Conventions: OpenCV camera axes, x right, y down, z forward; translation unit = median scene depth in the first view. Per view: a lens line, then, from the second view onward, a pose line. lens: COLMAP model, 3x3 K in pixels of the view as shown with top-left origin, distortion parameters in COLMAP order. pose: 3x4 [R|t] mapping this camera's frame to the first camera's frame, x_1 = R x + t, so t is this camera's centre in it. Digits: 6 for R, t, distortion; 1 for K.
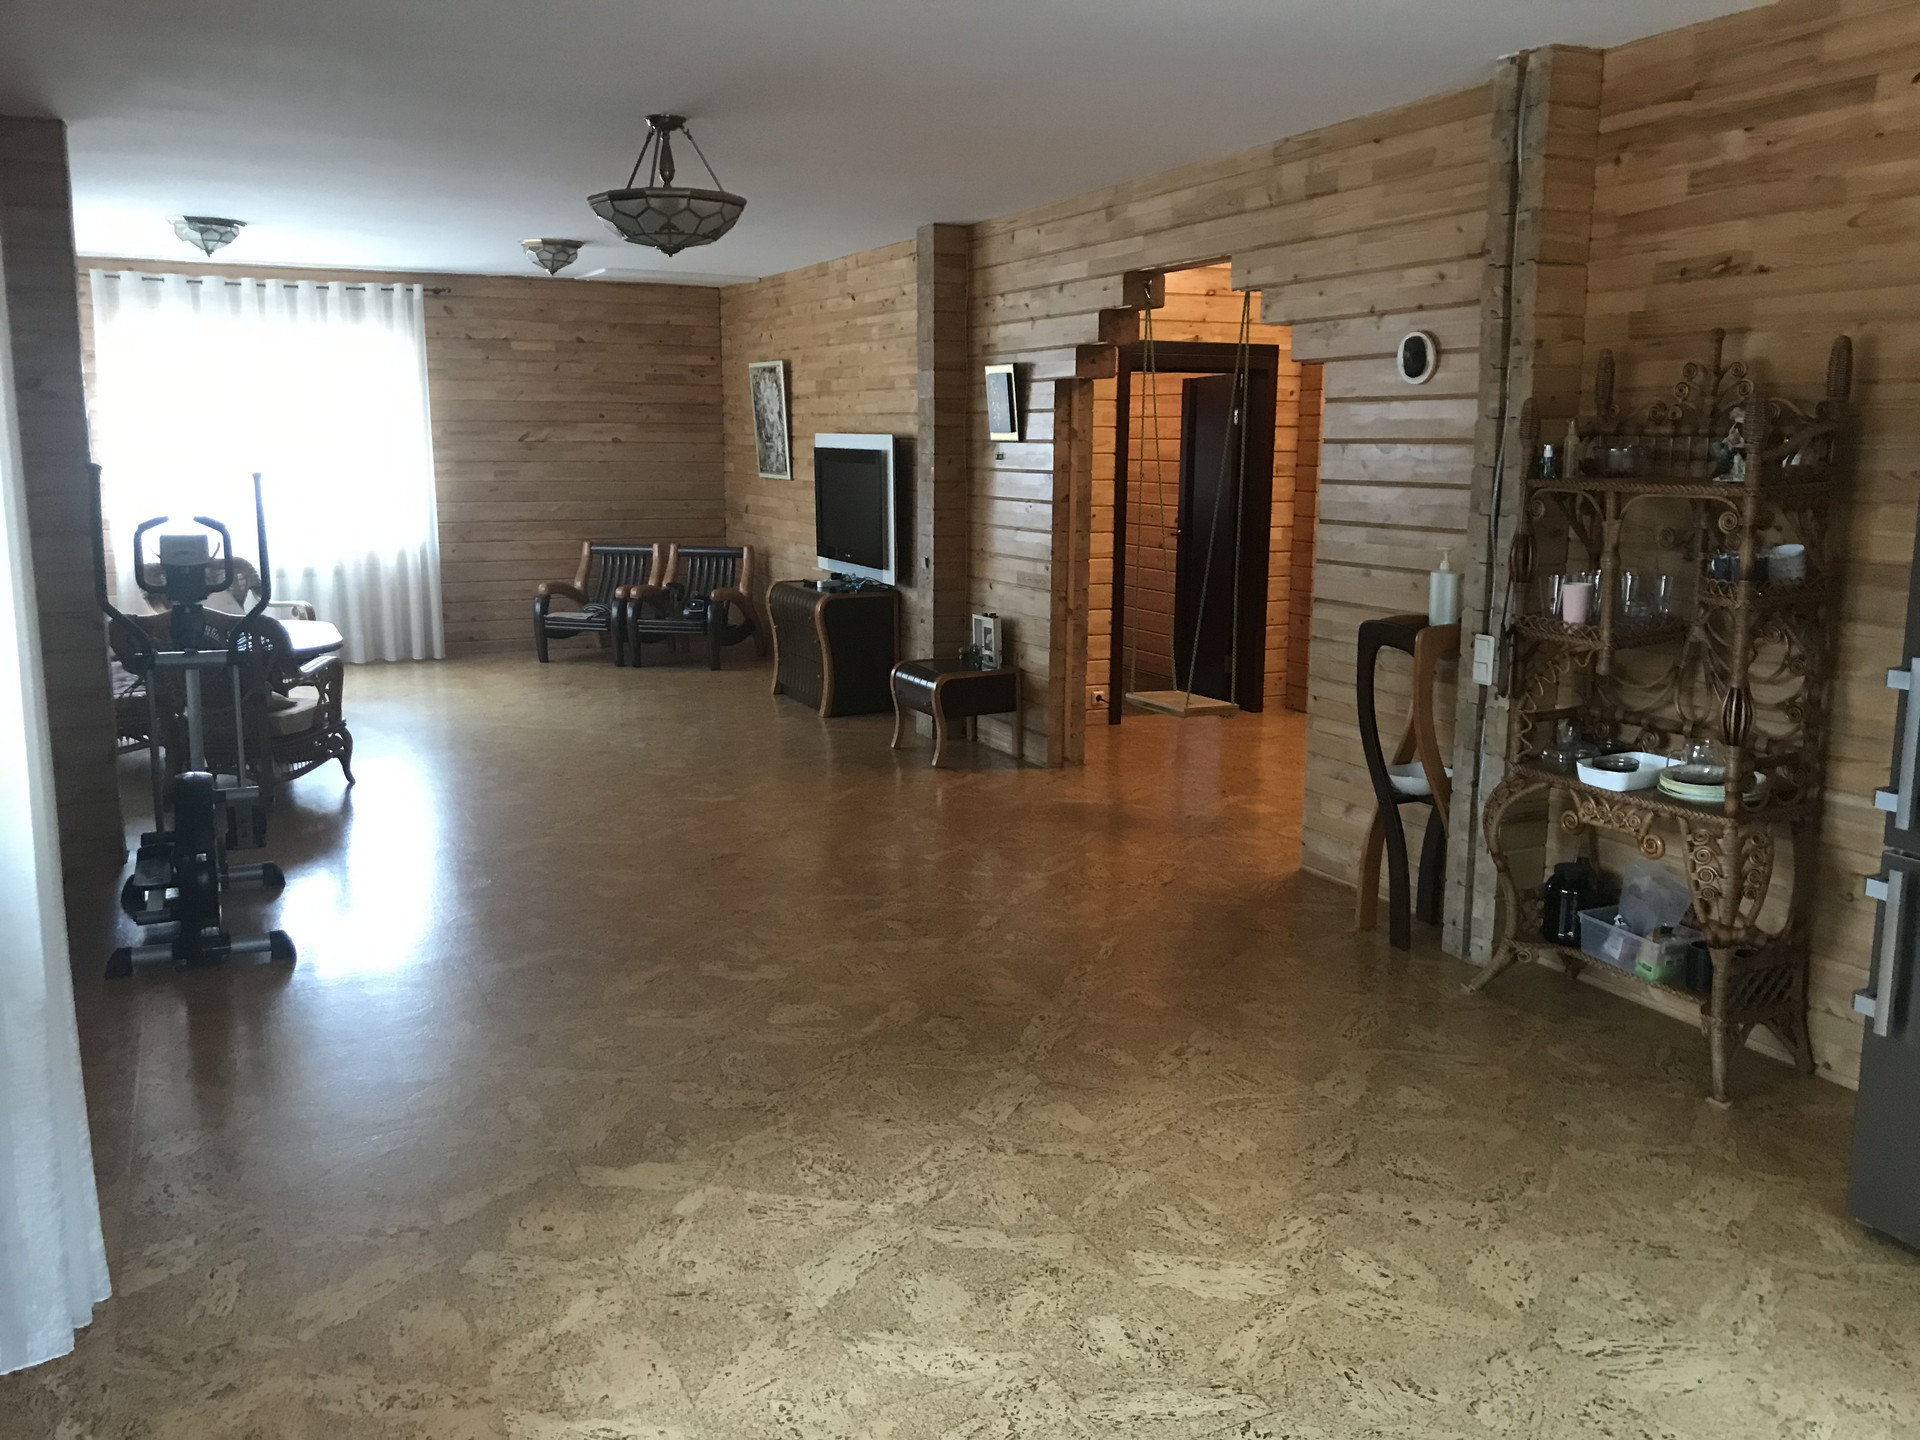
lens RADIAL K [[1572.2, 0, 961.6], [0, 1572.2, 730.1], [0, 0, 1]] dist [0.036137, -0.037492]
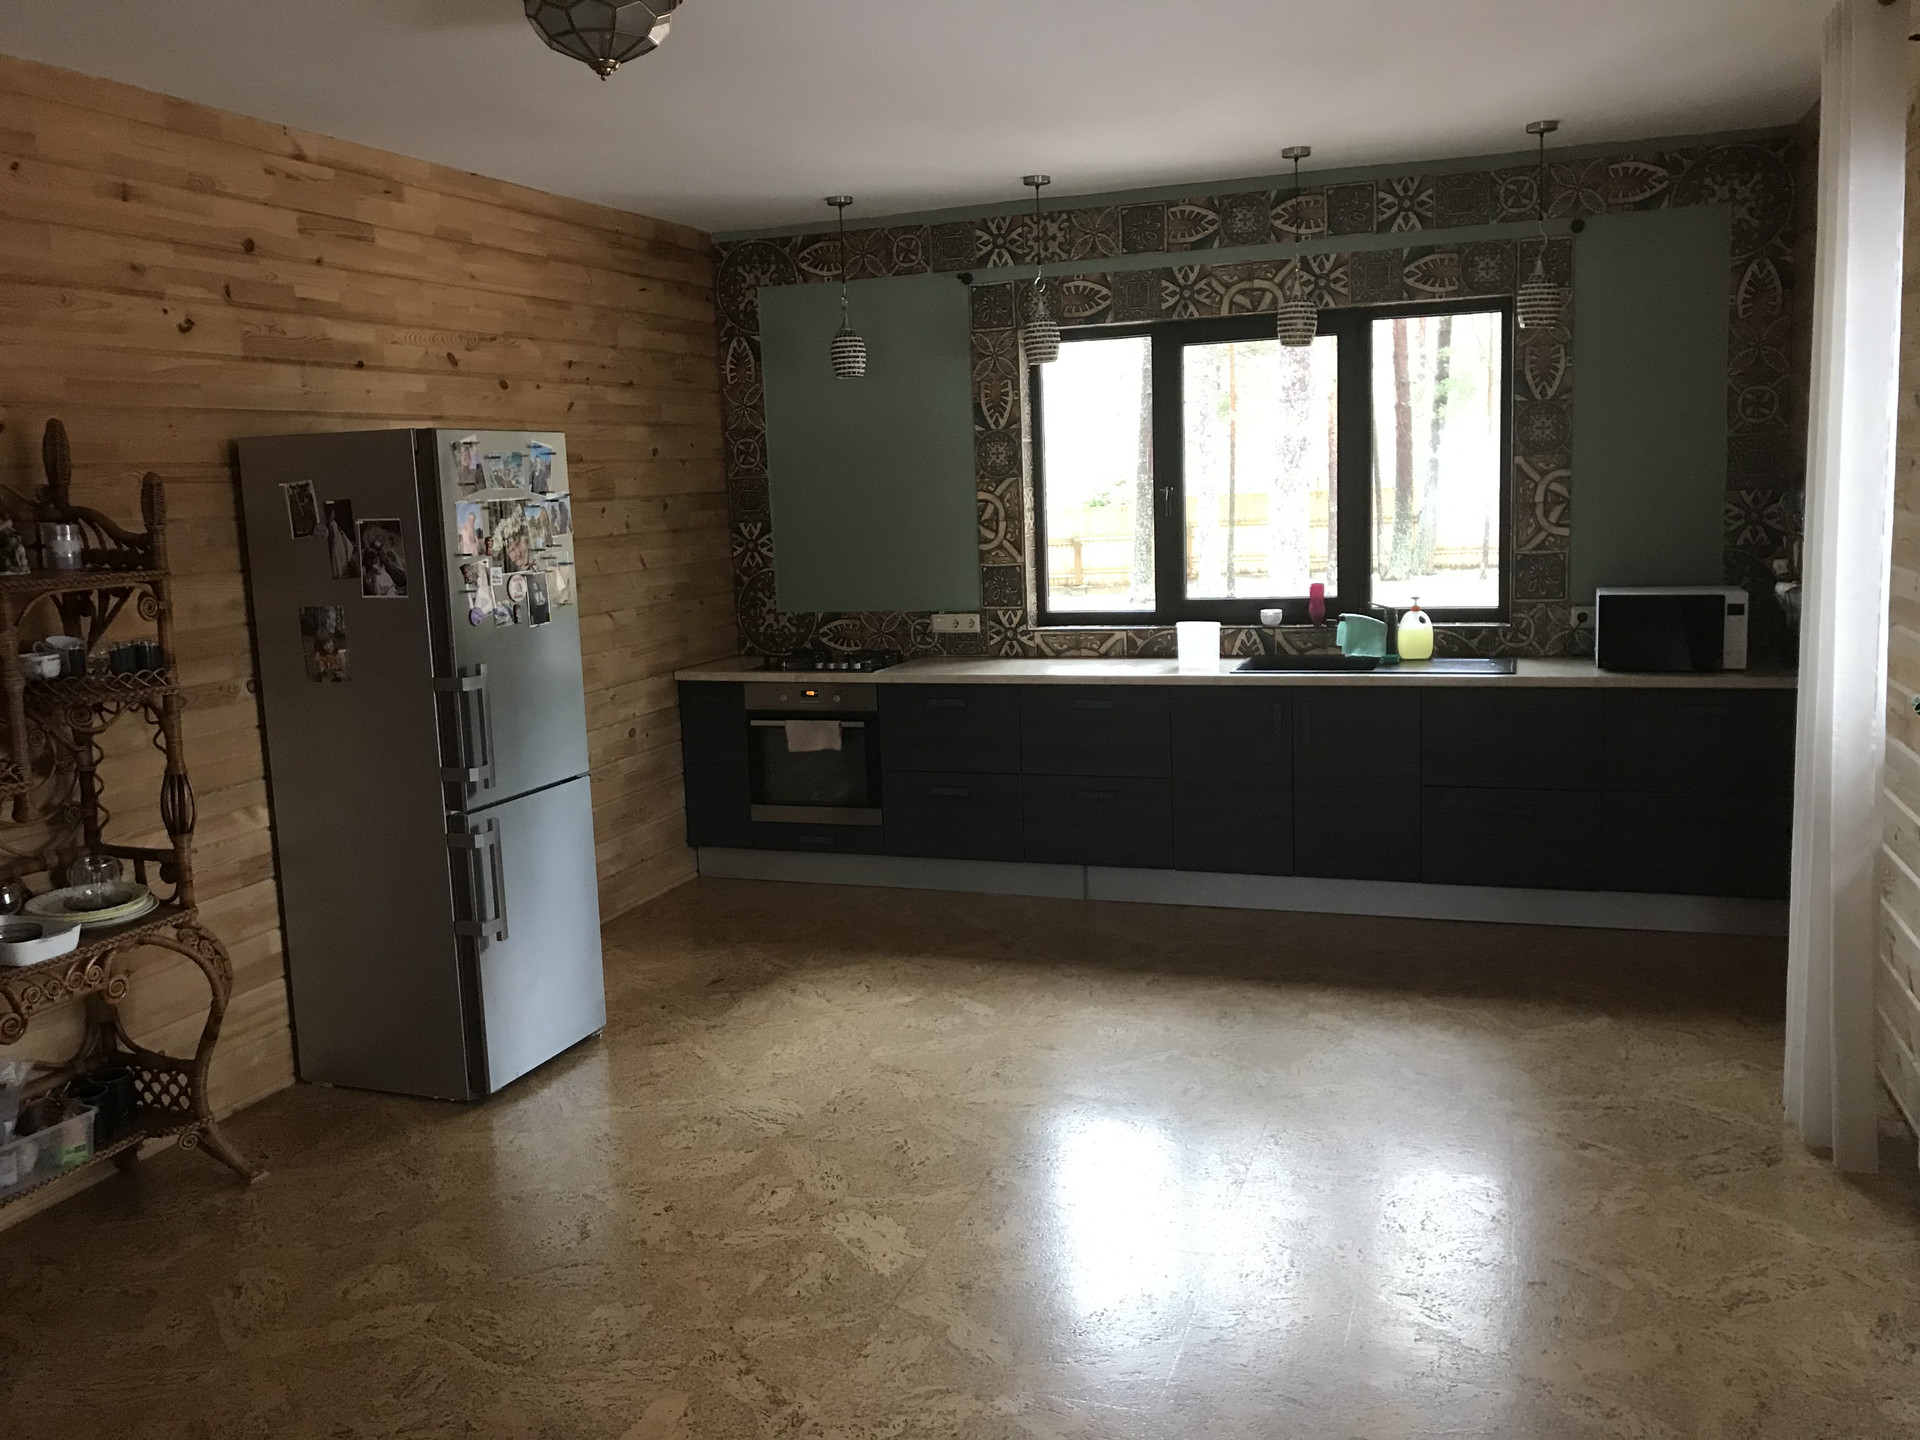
lens RADIAL K [[1572.2, 0, 971.1], [0, 1572.2, 717.3], [0, 0, 1]] dist [0.036137, -0.037492]
pose [[-0.711088, -0.081487, 0.698365, -0.253696], [0.165733, 0.945847, 0.279117, -0.119668], [-0.683290, 0.314219, -0.659076, 0.619460]]
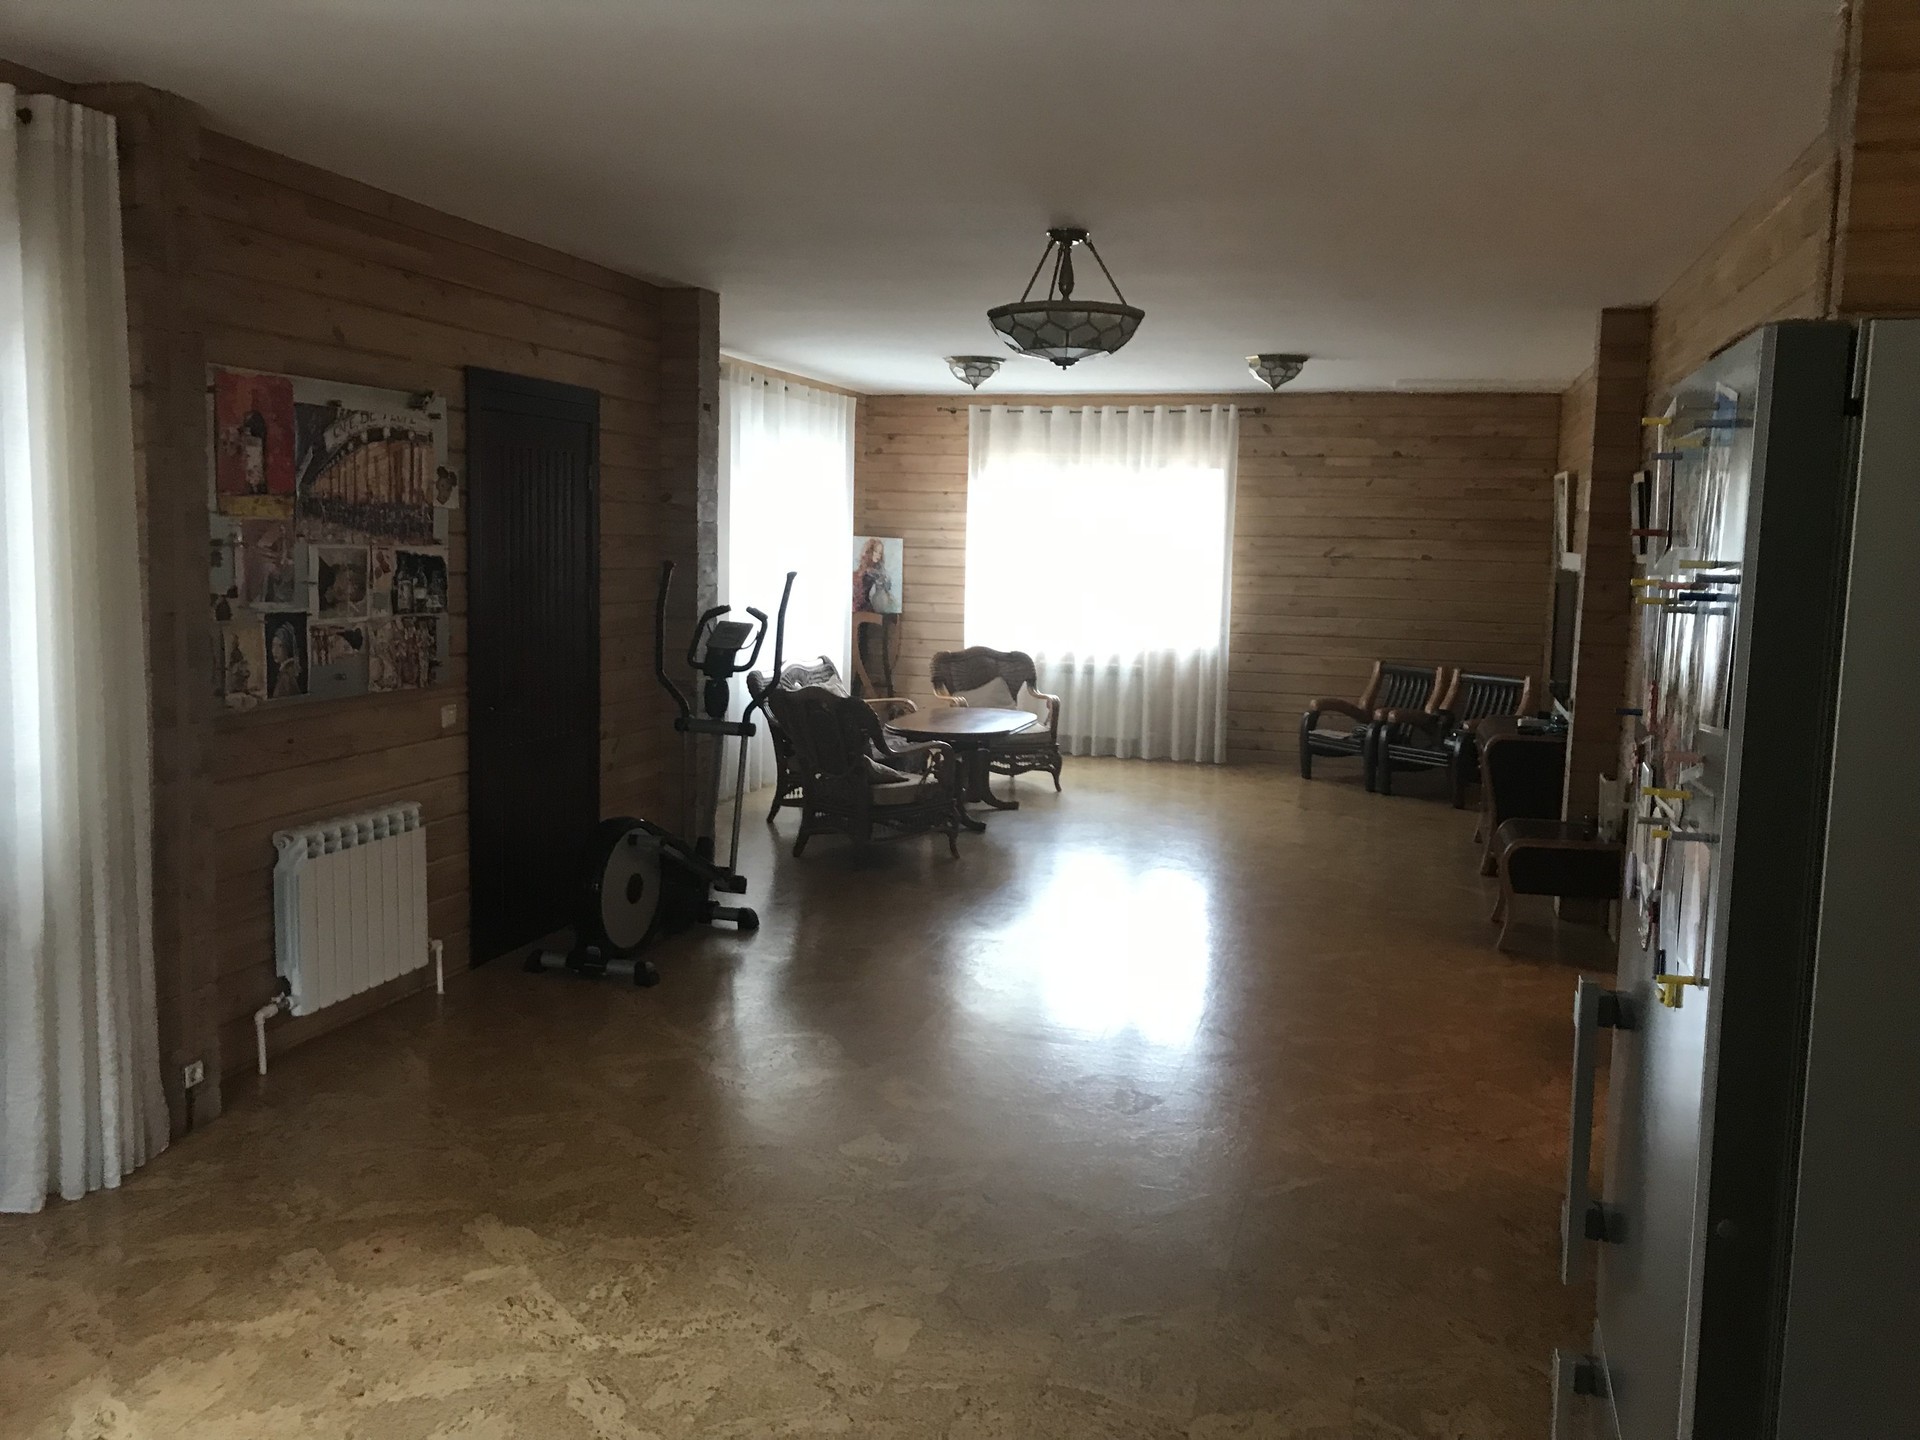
lens RADIAL K [[1572.2, 0, 955.4], [0, 1572.2, 737.8], [0, 0, 1]] dist [0.036137, -0.037492]
pose [[0.747142, 0.100271, -0.657058, 0.301840], [-0.144107, 0.989478, -0.012864, -0.033934], [0.648855, 0.104298, 0.753730, 0.163598]]
